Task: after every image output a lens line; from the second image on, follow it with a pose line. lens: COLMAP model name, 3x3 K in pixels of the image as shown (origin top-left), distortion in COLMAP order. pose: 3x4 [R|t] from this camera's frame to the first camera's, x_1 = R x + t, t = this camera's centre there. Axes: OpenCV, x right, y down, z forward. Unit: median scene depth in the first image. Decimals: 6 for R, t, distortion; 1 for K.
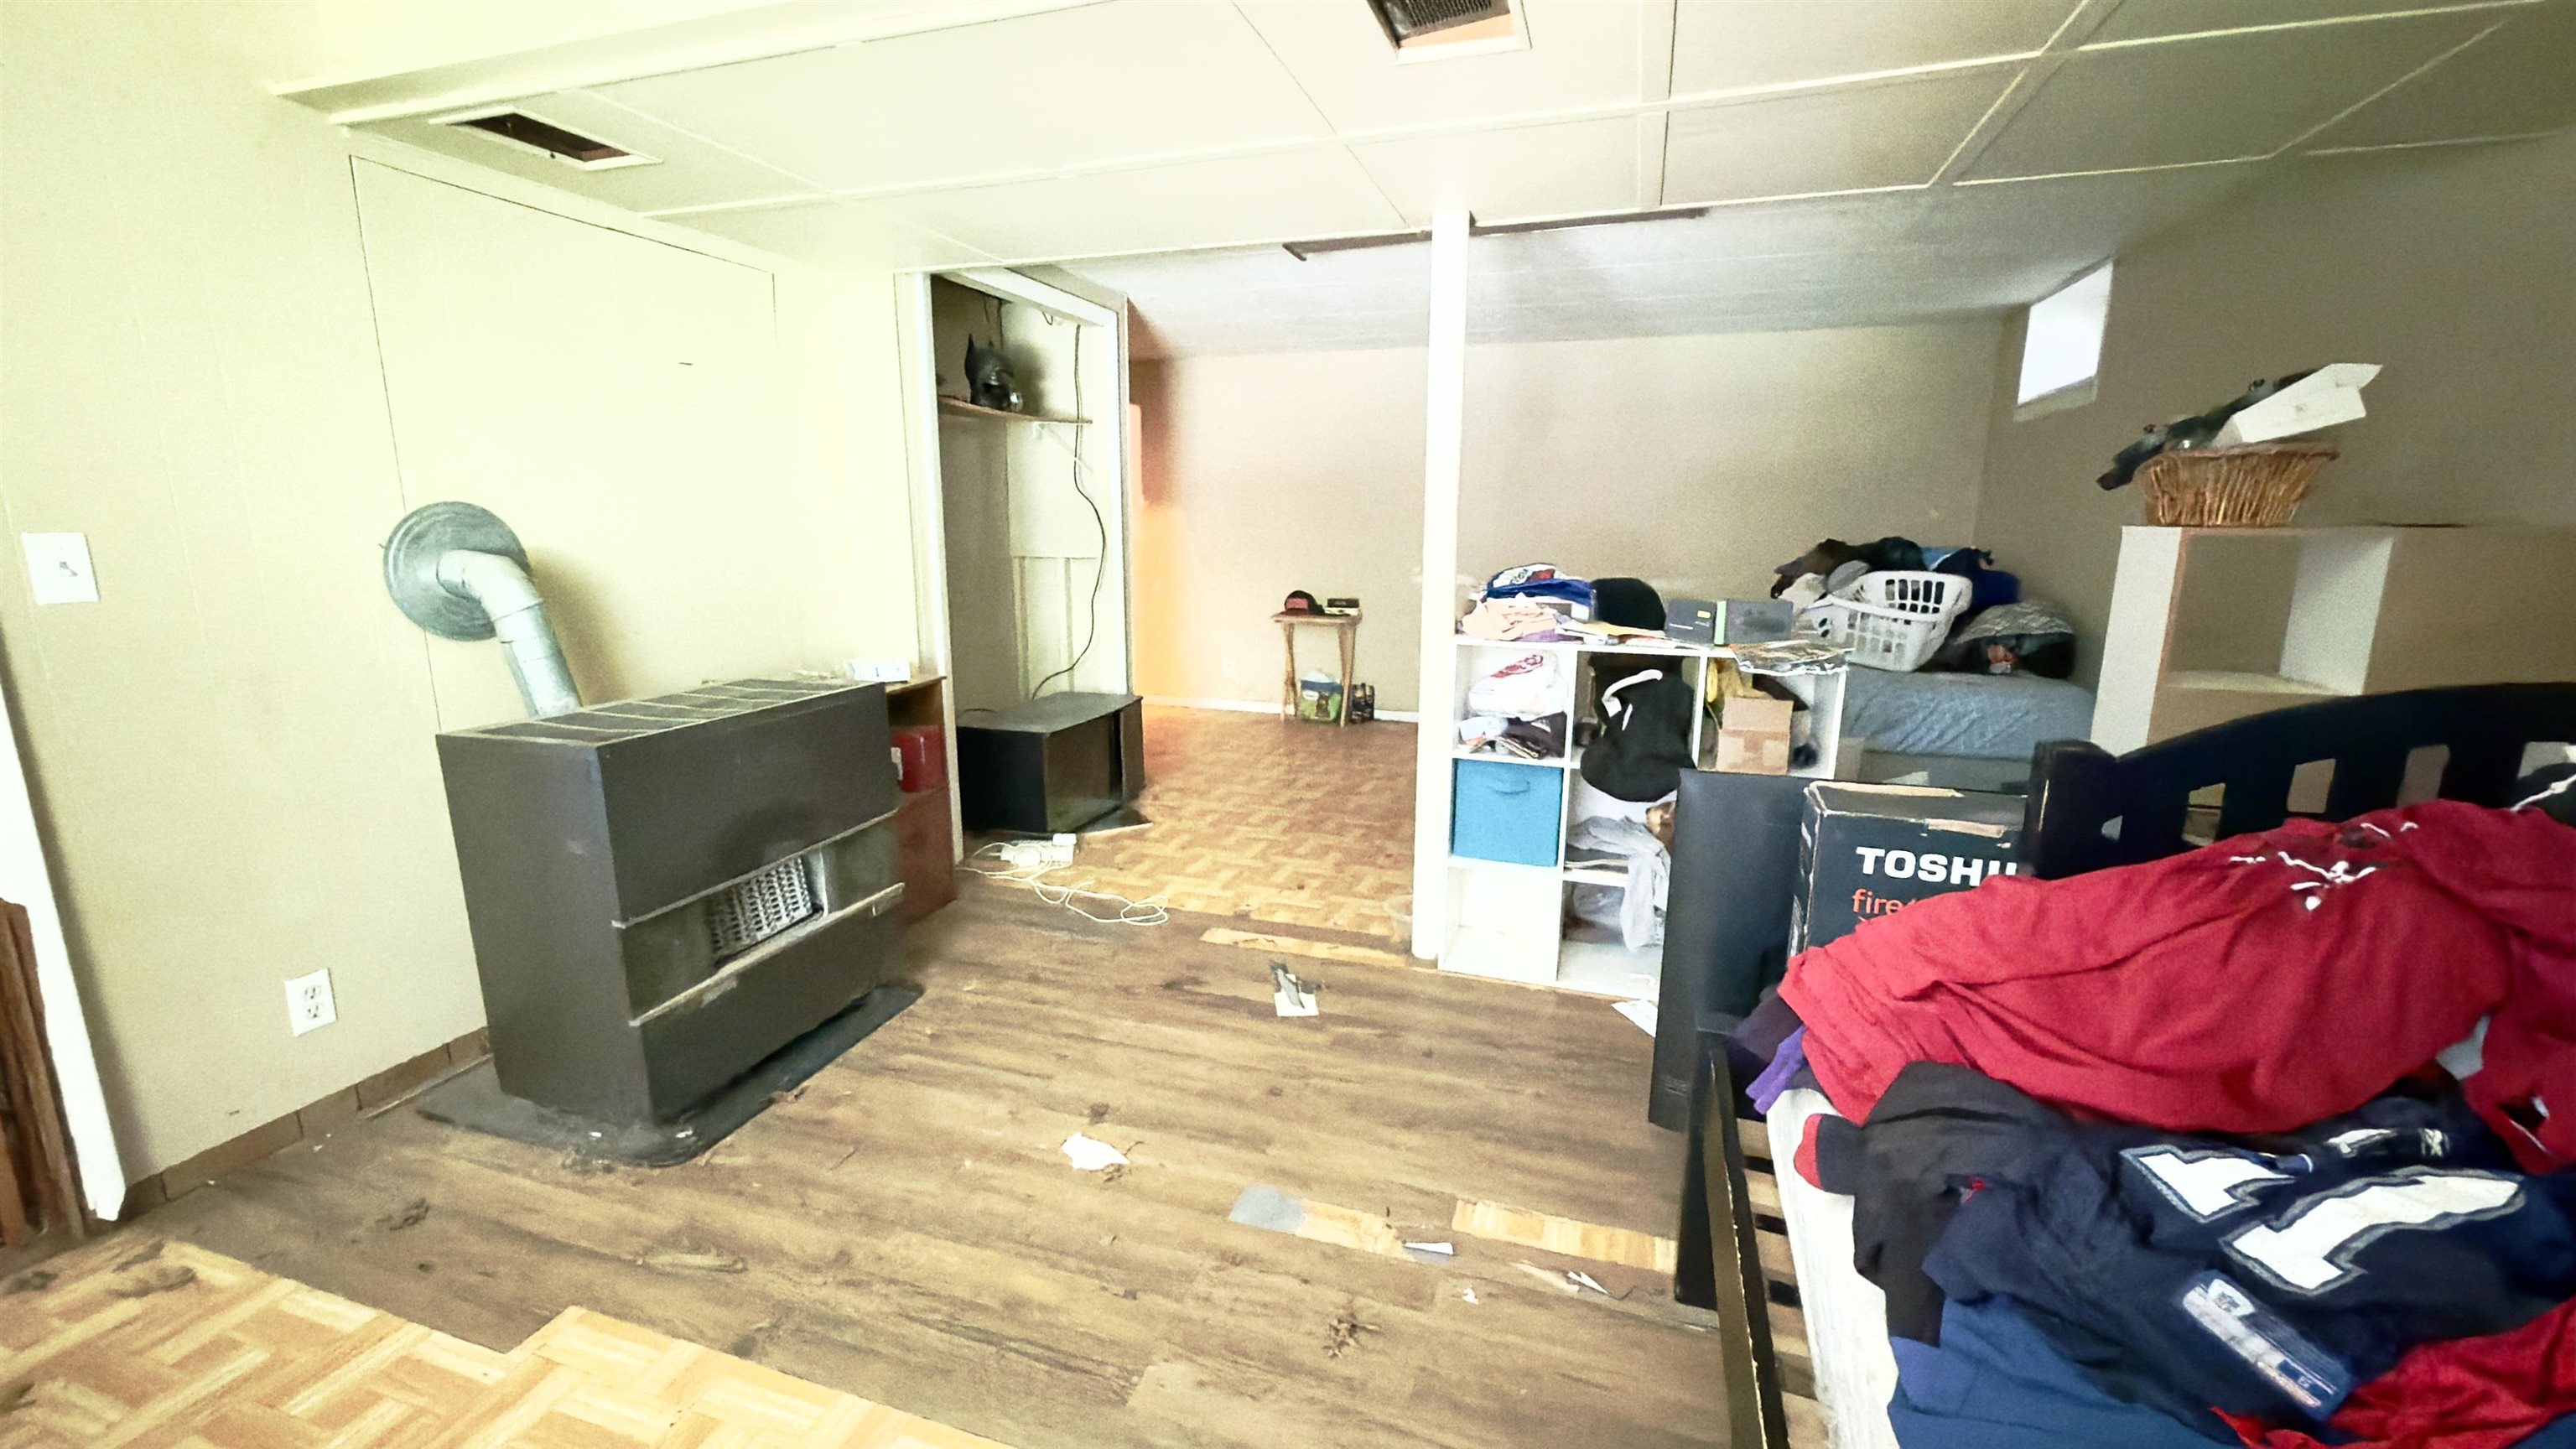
lens RADIAL K [[1024.4, 0, 1280.5], [0, 1024.4, 724.7], [0, 0, 1]] dist [-0.000784, 0.000688]
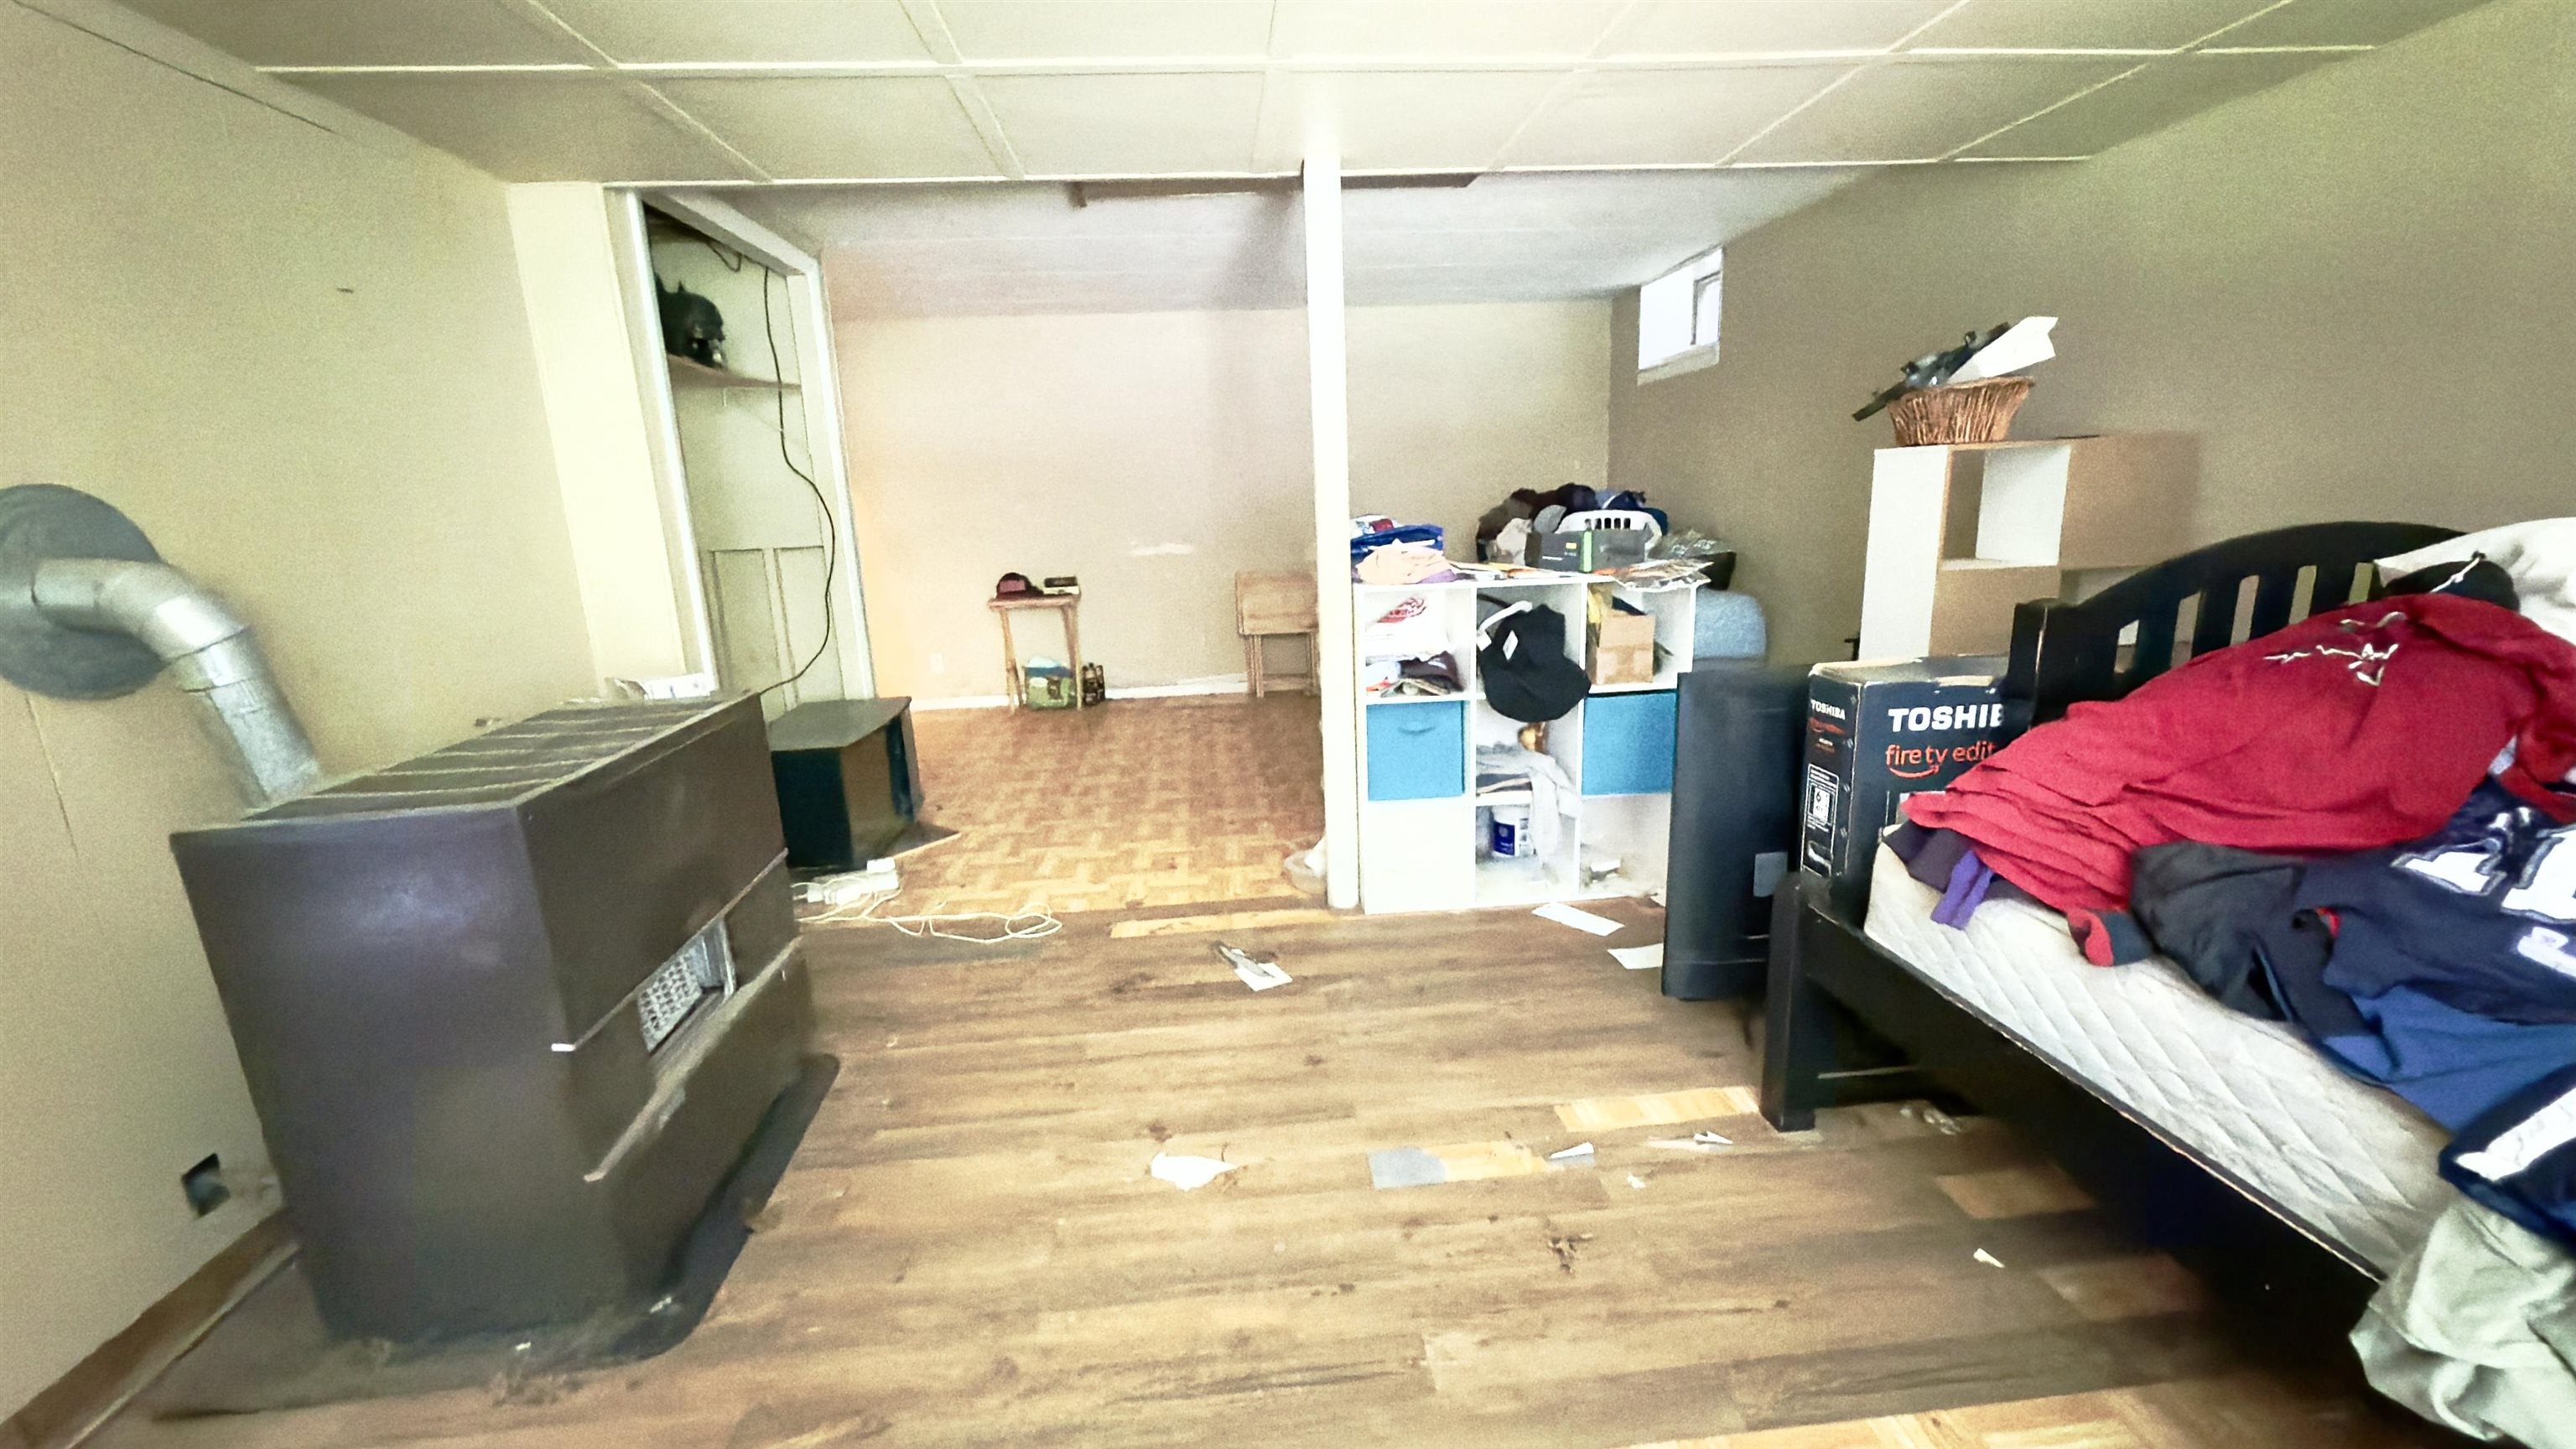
lens RADIAL K [[1024.4, 0, 1280.5], [0, 1024.4, 724.7], [0, 0, 1]] dist [-0.000784, 0.000688]
pose [[0.917119, -0.128472, 0.377343, -0.301371], [0.122821, 0.991658, 0.039114, 0.001885], [-0.379220, 0.010473, 0.925247, 0.095453]]
